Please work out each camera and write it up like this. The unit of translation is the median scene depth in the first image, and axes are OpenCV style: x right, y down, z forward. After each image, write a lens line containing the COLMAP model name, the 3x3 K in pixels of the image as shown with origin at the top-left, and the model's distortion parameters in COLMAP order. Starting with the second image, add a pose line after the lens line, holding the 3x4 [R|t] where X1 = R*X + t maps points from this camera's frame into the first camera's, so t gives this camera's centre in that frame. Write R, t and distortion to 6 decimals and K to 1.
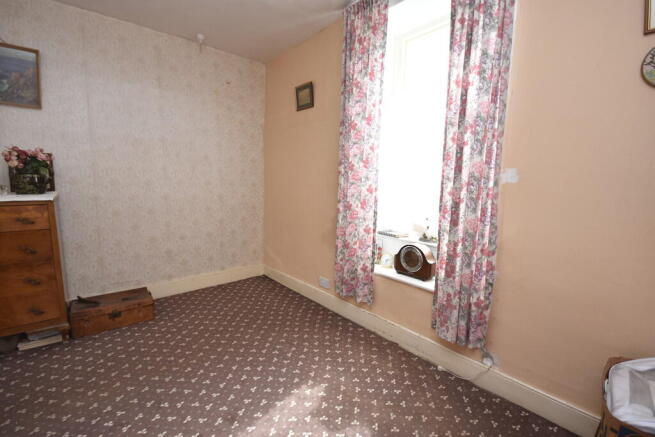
lens RADIAL K [[288.6, 0, 324.6], [0, 288.6, 218.1], [0, 0, 1]] dist [0.000143, -0.000466]
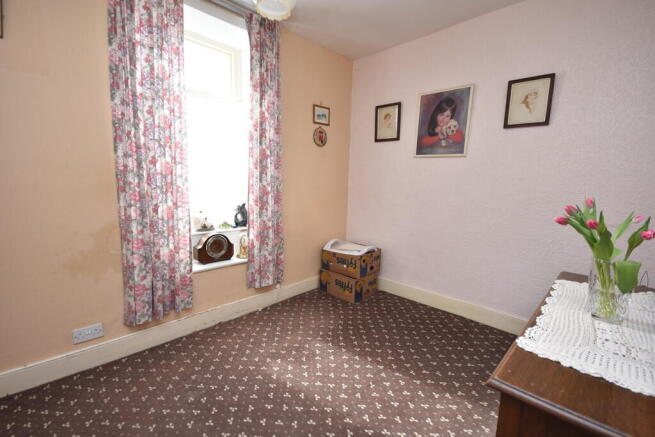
lens RADIAL K [[288.6, 0, 324.6], [0, 288.6, 218.1], [0, 0, 1]] dist [0.000143, -0.000466]
pose [[-0.092697, -0.144384, 0.985170, -0.971447], [0.101997, 0.982849, 0.153641, -0.116260], [-0.990456, 0.114726, -0.076380, 0.729670]]
